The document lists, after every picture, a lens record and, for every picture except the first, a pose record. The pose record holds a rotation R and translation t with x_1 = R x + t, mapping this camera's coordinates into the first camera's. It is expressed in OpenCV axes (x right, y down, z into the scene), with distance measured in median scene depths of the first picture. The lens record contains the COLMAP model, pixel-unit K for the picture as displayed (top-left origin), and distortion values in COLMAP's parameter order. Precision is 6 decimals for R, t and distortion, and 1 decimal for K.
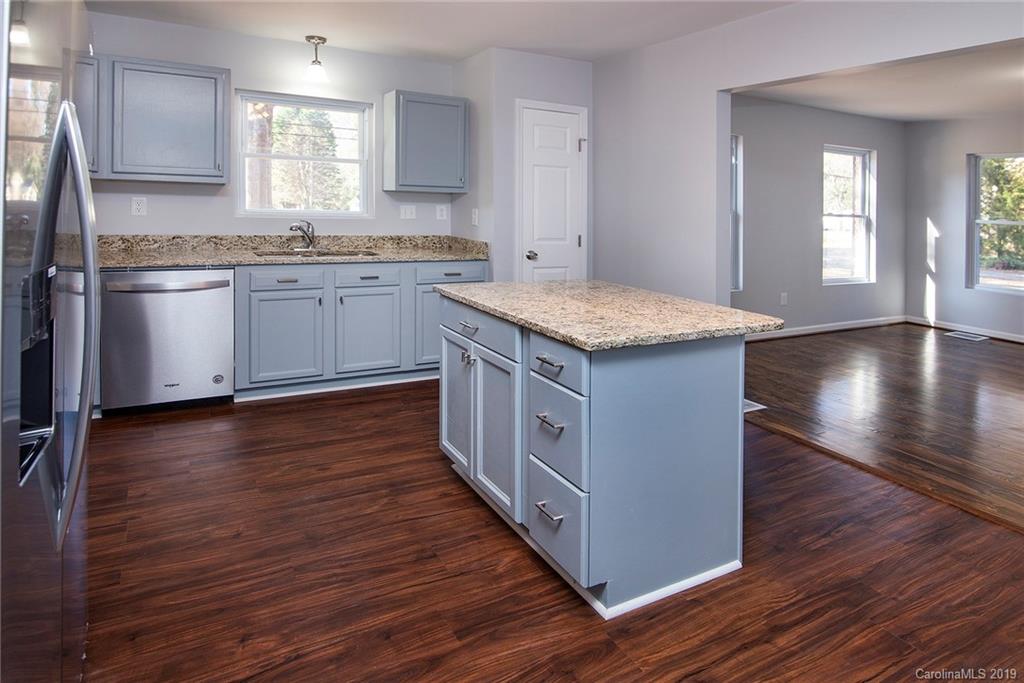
lens RADIAL K [[551.6, 0, 512.0], [0, 551.6, 341.5], [0, 0, 1]] dist [0.000648, -0.000107]
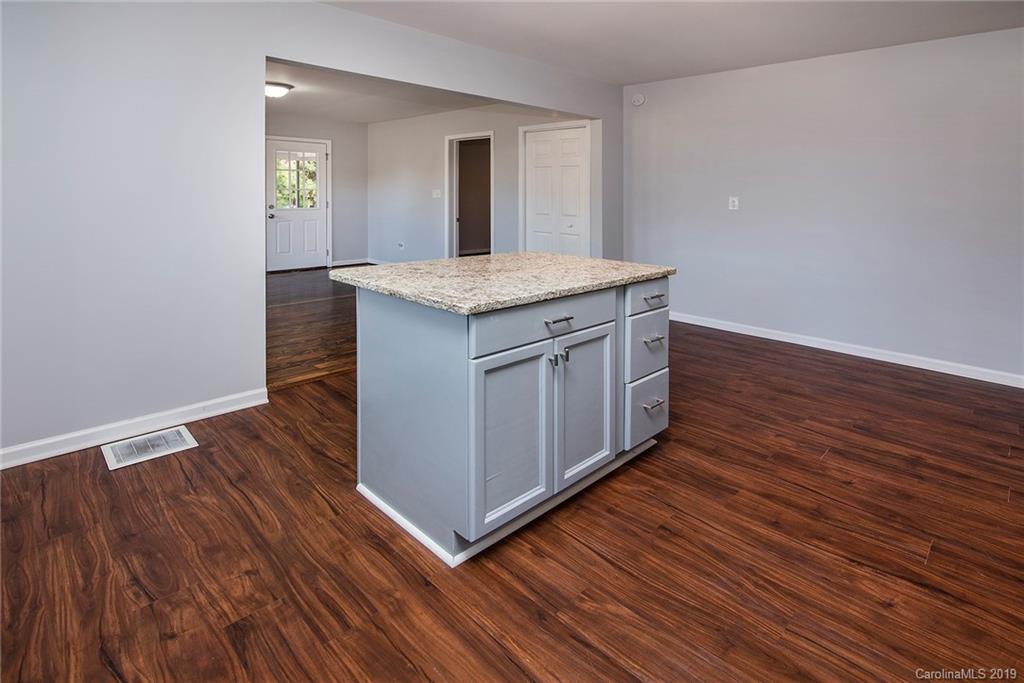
lens RADIAL K [[527.2, 0, 512.0], [0, 527.2, 341.5], [0, 0, 1]] dist [-0.001169, -0.000059]
pose [[-0.255937, -0.302466, 0.918156, -0.836022], [0.201228, 0.912315, 0.356634, -0.291077], [-0.945517, 0.276035, -0.172631, 1.346827]]
